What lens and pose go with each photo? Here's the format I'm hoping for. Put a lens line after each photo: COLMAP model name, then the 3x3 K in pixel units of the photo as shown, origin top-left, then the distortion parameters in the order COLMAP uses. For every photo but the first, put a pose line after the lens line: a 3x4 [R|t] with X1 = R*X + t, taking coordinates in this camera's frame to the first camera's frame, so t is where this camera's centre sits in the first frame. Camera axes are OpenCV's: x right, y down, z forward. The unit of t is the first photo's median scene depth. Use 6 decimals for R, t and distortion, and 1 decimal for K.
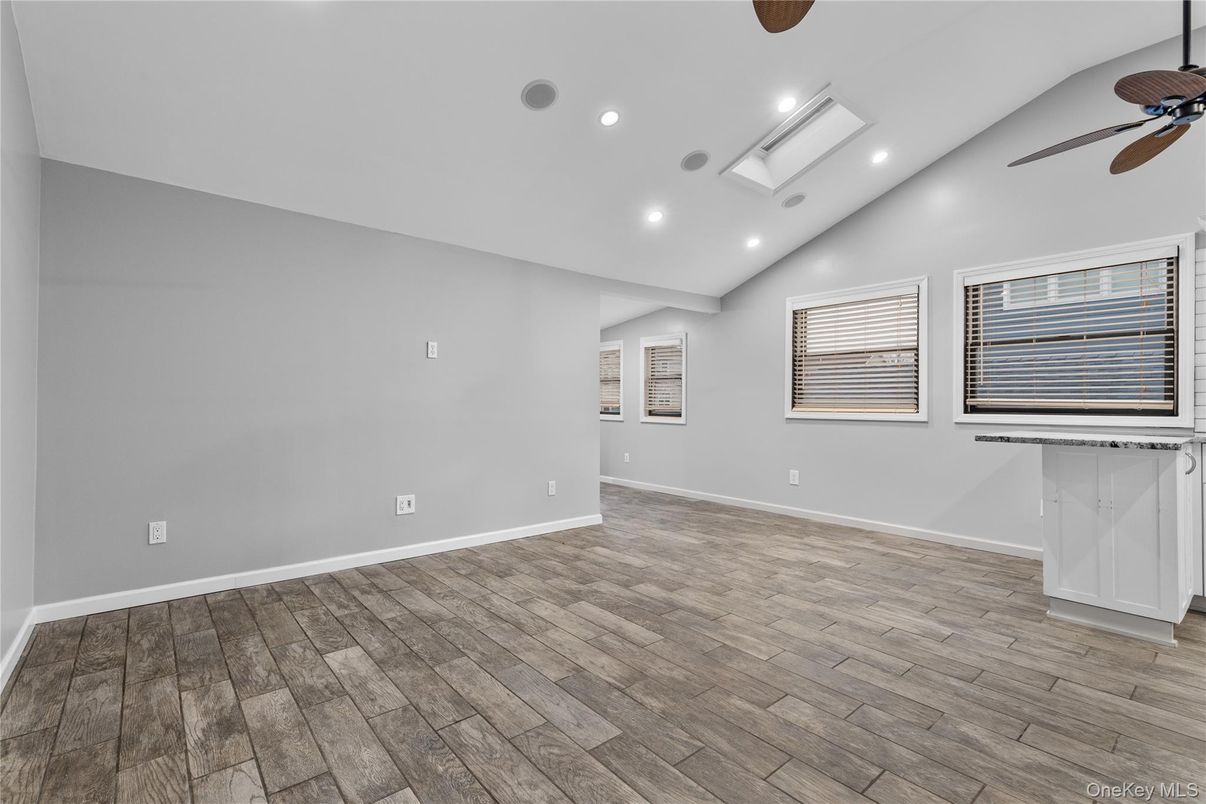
lens RADIAL K [[547.8, 0, 594.4], [0, 547.8, 401.7], [0, 0, 1]] dist [0.007478, -0.000822]
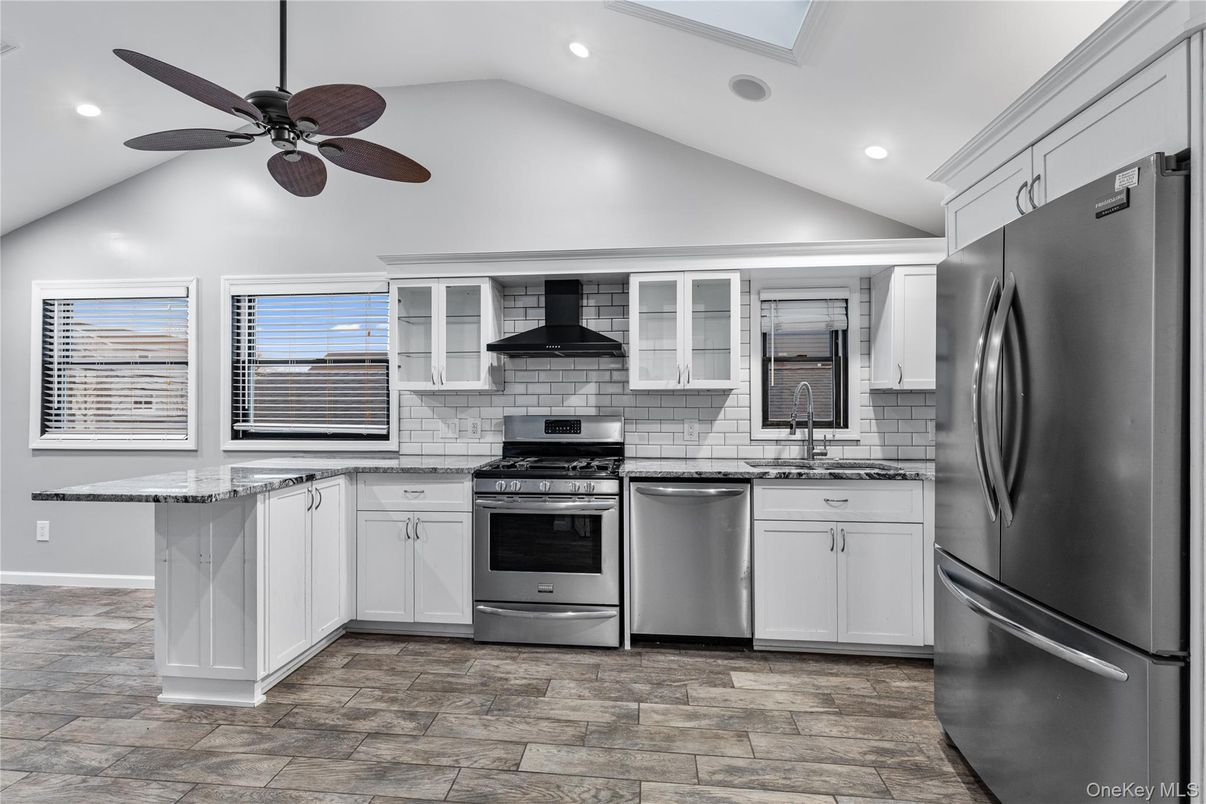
lens RADIAL K [[547.8, 0, 598.4], [0, 547.8, 401.3], [0, 0, 1]] dist [0.007478, -0.000822]
pose [[0.713714, -0.002147, 0.700434, 0.656554], [0.002007, 0.999997, 0.001021, -0.054867], [-0.700434, 0.000677, 0.713717, -0.050968]]
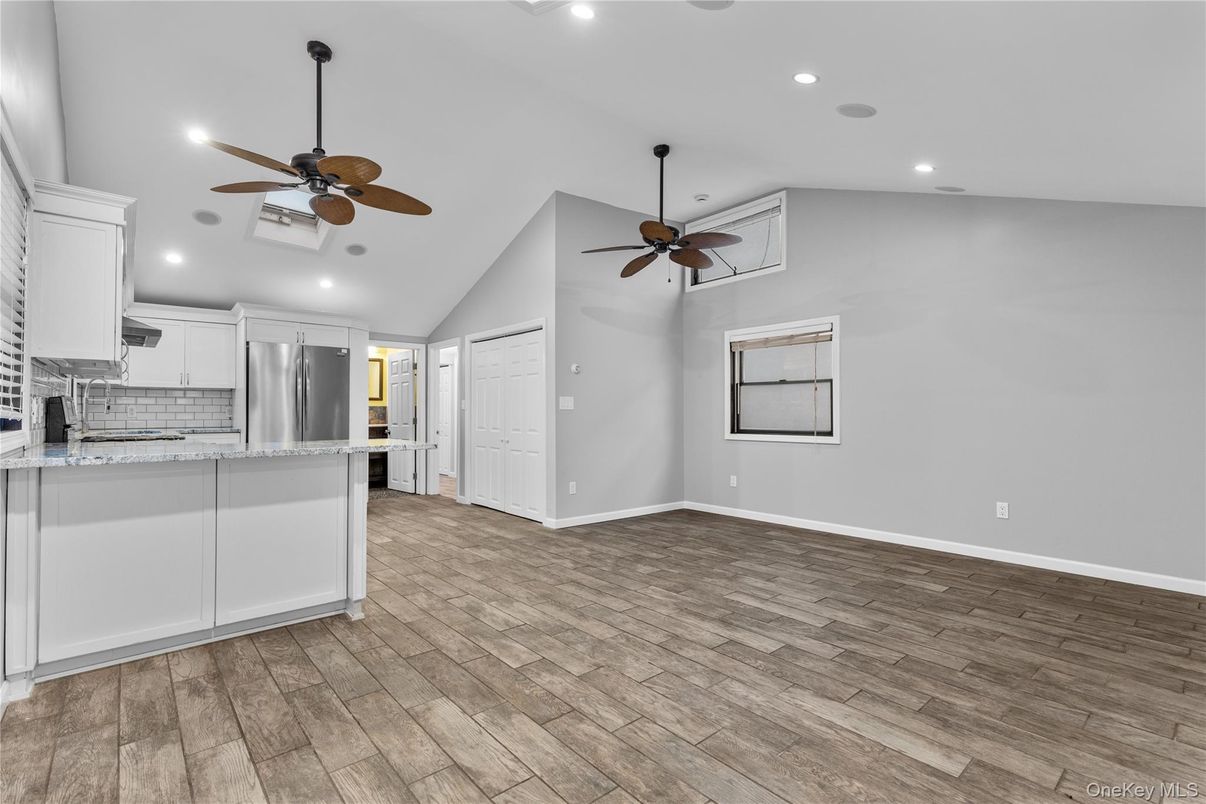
lens RADIAL K [[547.8, 0, 595.0], [0, 547.8, 410.7], [0, 0, 1]] dist [0.007478, -0.000822]
pose [[-0.999771, -0.007630, -0.020006, 0.376493], [-0.007448, 0.999930, -0.009144, 0.005228], [0.020075, -0.008992, -0.999758, 1.881513]]
